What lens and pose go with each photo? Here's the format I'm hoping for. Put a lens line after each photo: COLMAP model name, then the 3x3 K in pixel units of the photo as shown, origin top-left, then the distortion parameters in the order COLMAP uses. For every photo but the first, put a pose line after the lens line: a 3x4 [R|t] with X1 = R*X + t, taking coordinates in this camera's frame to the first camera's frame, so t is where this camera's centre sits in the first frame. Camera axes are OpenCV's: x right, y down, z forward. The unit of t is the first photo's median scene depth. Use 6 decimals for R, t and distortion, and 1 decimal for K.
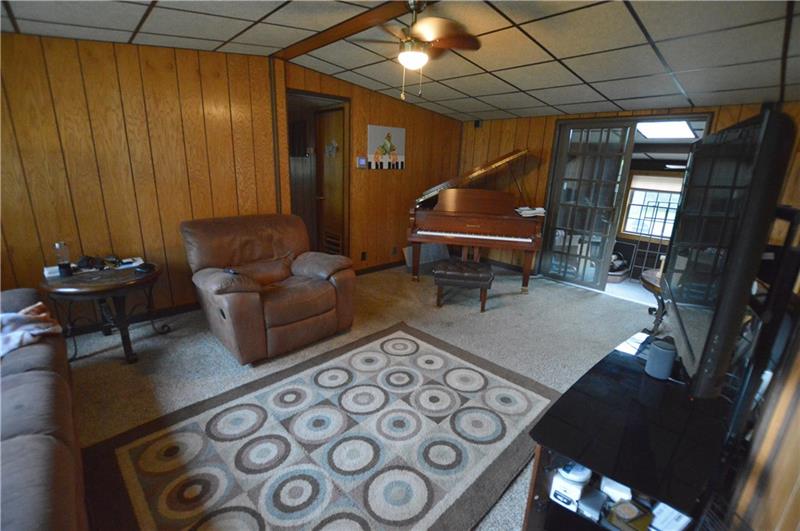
lens RADIAL K [[358.8, 0, 398.9], [0, 358.8, 265.1], [0, 0, 1]] dist [-0.018289, 0.000771]
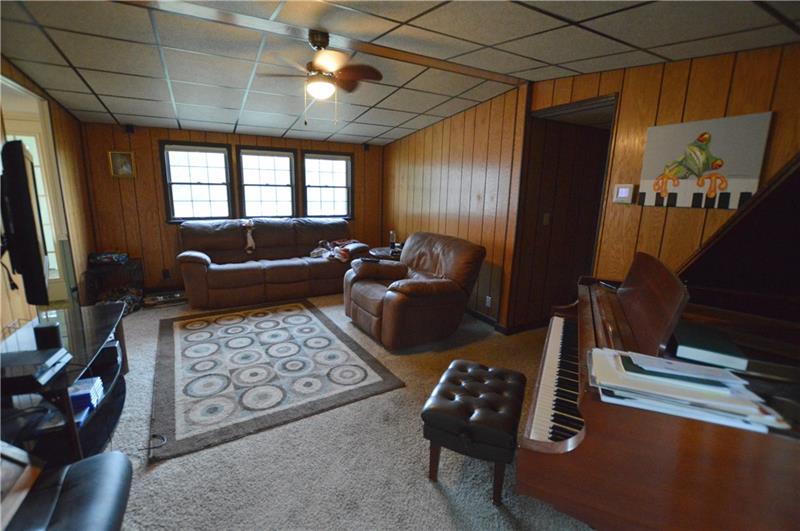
lens RADIAL K [[358.8, 0, 399.3], [0, 358.8, 265.3], [0, 0, 1]] dist [-0.018289, 0.000771]
pose [[-0.235572, 0.158900, -0.958779, 1.080490], [-0.299381, 0.926703, 0.227142, -0.385712], [0.924596, 0.340548, -0.170734, 1.534644]]
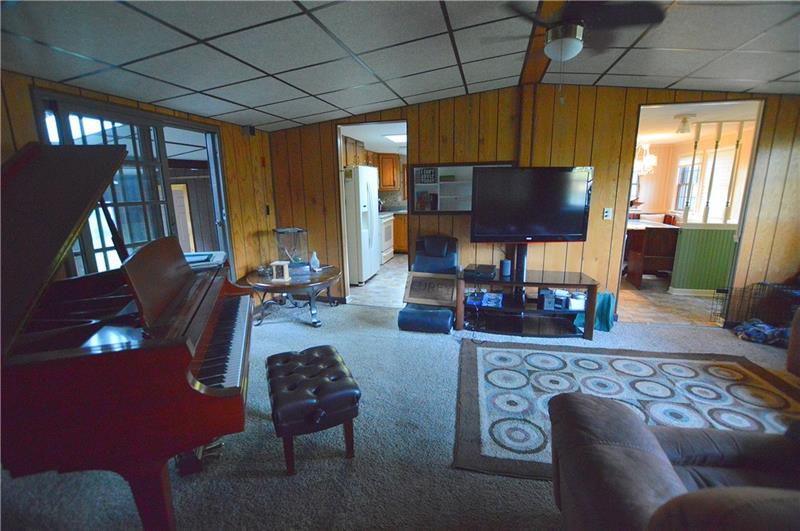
lens RADIAL K [[358.8, 0, 403.1], [0, 358.8, 266.3], [0, 0, 1]] dist [-0.018289, 0.000771]
pose [[-0.557058, -0.211169, 0.803178, -0.474788], [0.217132, 0.896457, 0.386289, -0.509879], [-0.801586, 0.389580, -0.453527, 1.770300]]
